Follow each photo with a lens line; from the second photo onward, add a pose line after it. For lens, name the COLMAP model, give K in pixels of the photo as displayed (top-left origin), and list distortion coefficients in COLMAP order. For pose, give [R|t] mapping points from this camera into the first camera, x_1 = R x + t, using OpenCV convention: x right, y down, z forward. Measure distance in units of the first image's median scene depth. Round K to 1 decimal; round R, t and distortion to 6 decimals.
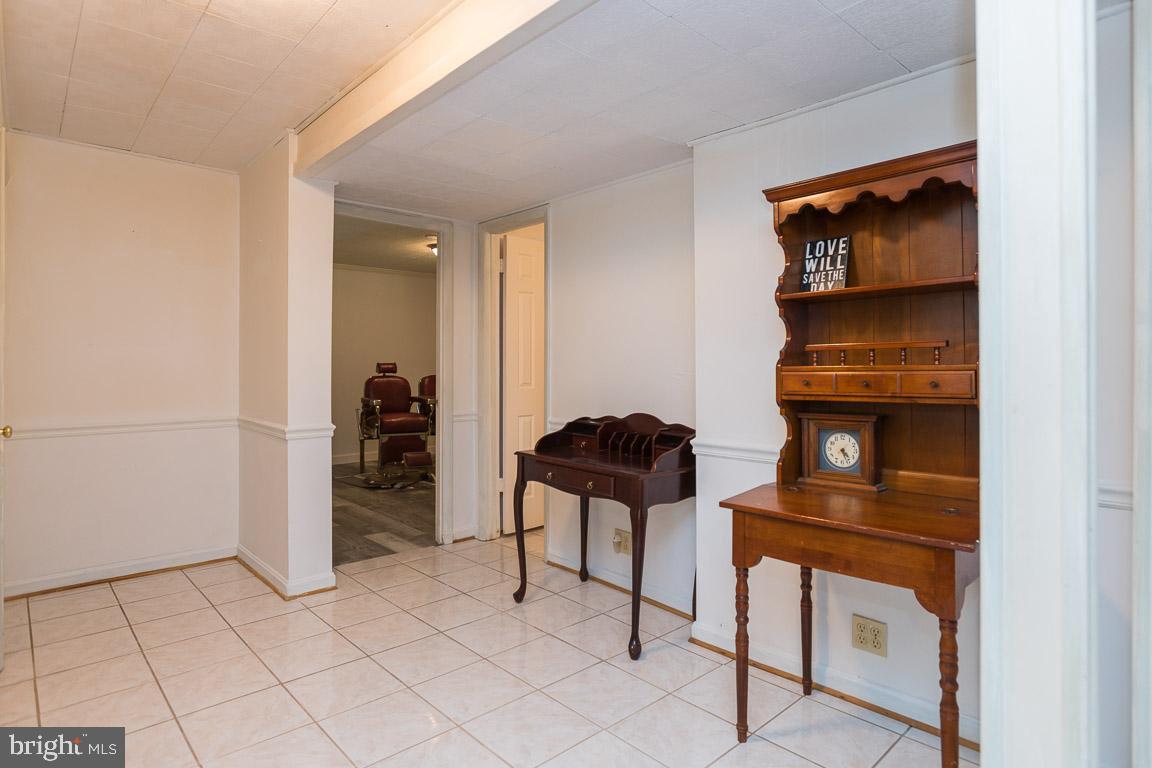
lens RADIAL K [[624.3, 0, 583.9], [0, 624.3, 376.2], [0, 0, 1]] dist [-0.023379, 0.001277]
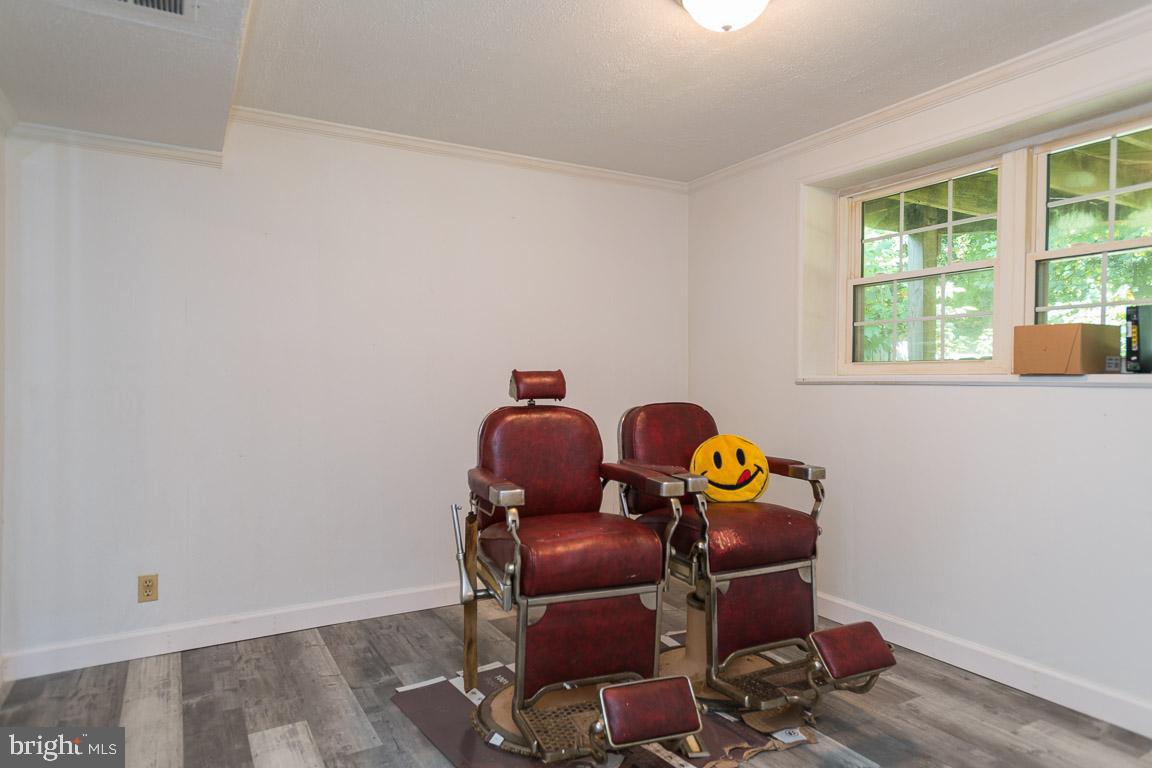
lens RADIAL K [[722.1, 0, 573.1], [0, 722.1, 385.5], [0, 0, 1]] dist [-0.000861, -0.000040]
pose [[0.972544, 0.003640, -0.232692, -0.313563], [-0.006423, 0.999917, -0.011204, -0.013071], [0.232632, 0.012391, 0.972486, 0.938330]]
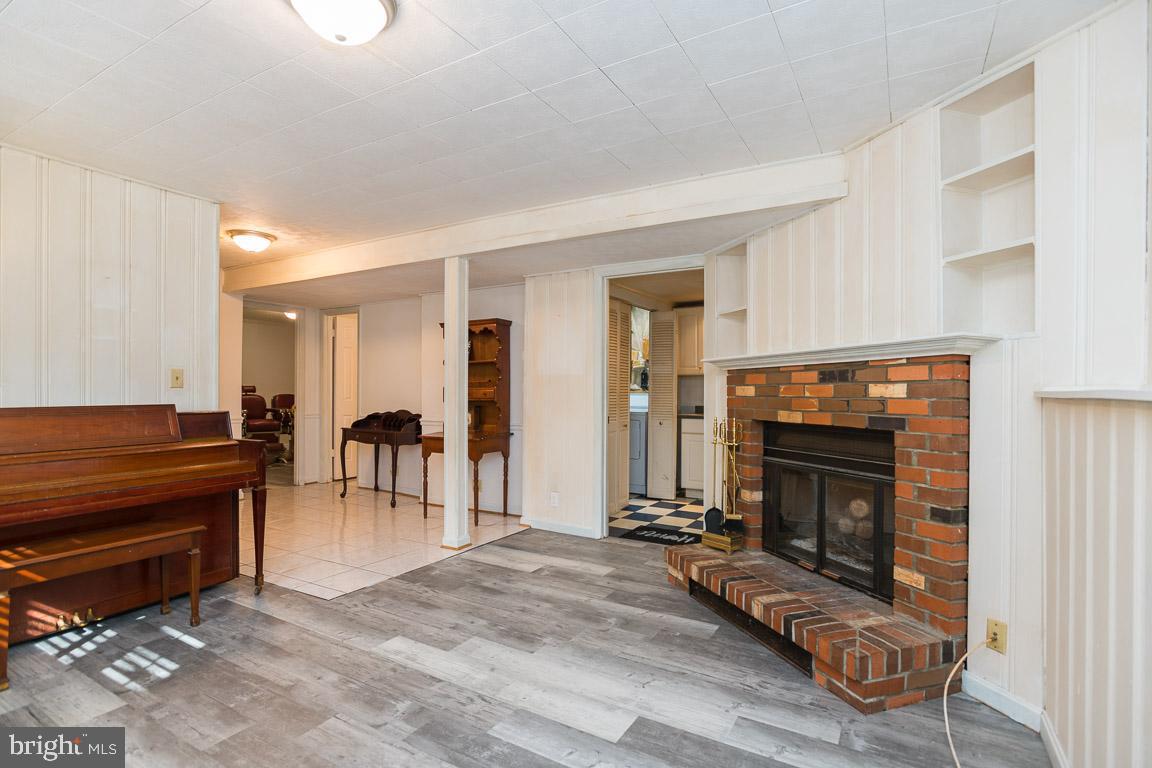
lens RADIAL K [[552.7, 0, 565.8], [0, 552.7, 389.8], [0, 0, 1]] dist [-0.010127, 0.001247]
pose [[0.962018, 0.002065, 0.272978, 0.080665], [0.001676, 0.999908, -0.013468, 0.011491], [-0.272981, 0.013414, 0.961926, -0.730902]]
